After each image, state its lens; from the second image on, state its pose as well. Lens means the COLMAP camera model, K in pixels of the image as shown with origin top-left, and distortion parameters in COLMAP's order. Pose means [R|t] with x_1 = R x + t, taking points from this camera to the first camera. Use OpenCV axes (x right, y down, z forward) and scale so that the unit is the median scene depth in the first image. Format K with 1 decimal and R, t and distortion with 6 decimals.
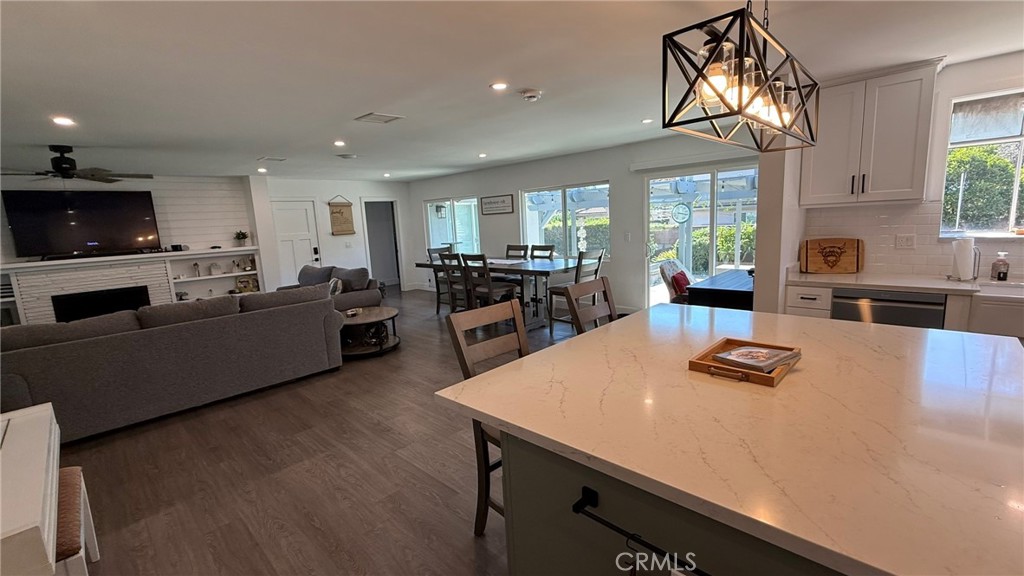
lens RADIAL K [[430.8, 0, 515.2], [0, 430.8, 287.1], [0, 0, 1]] dist [-0.001563, -0.000019]
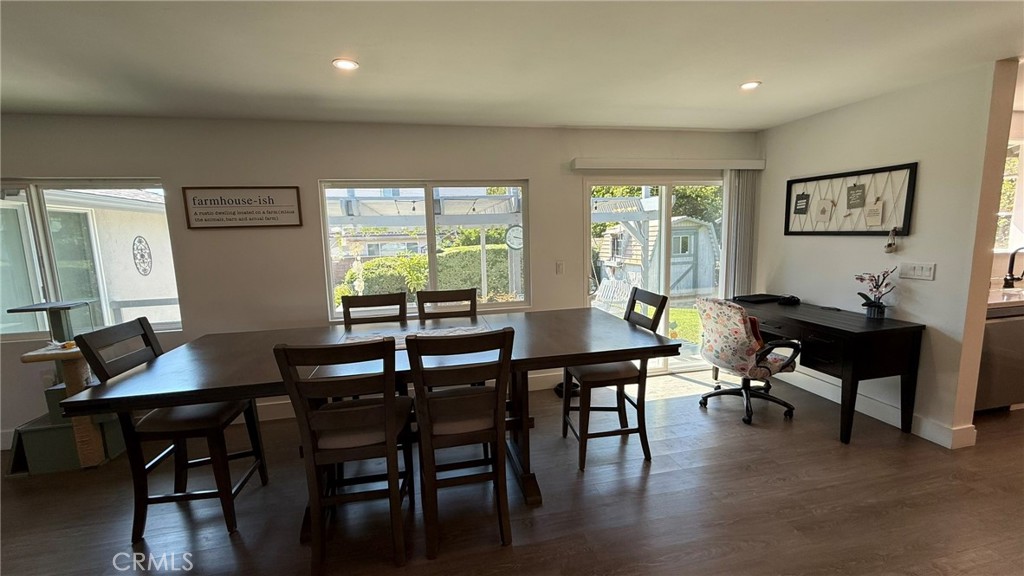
lens RADIAL K [[404.9, 0, 511.0], [0, 404.9, 287.3], [0, 0, 1]] dist [-0.001804, -0.000390]
pose [[0.557892, -0.073556, 0.826648, -0.574926], [0.131259, 0.991348, -0.000374, -0.183111], [-0.819468, 0.108713, 0.562720, 1.354970]]
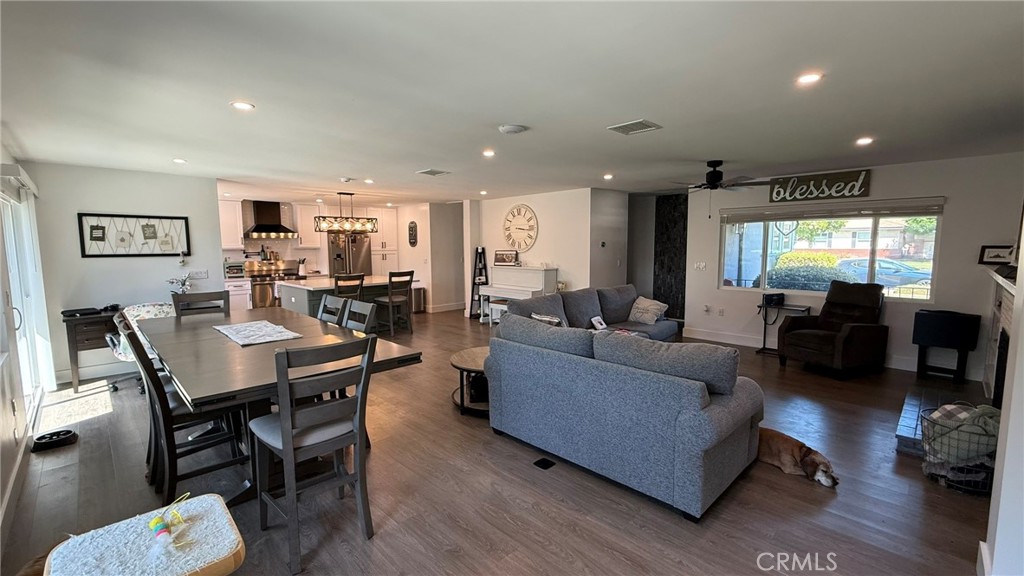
lens RADIAL K [[430.8, 0, 511.0], [0, 430.8, 287.0], [0, 0, 1]] dist [-0.001563, -0.000019]
pose [[-0.997936, 0.056877, 0.029818, -0.682466], [0.062605, 0.965061, 0.254437, -0.424719], [-0.014304, 0.255778, -0.966630, 2.838458]]
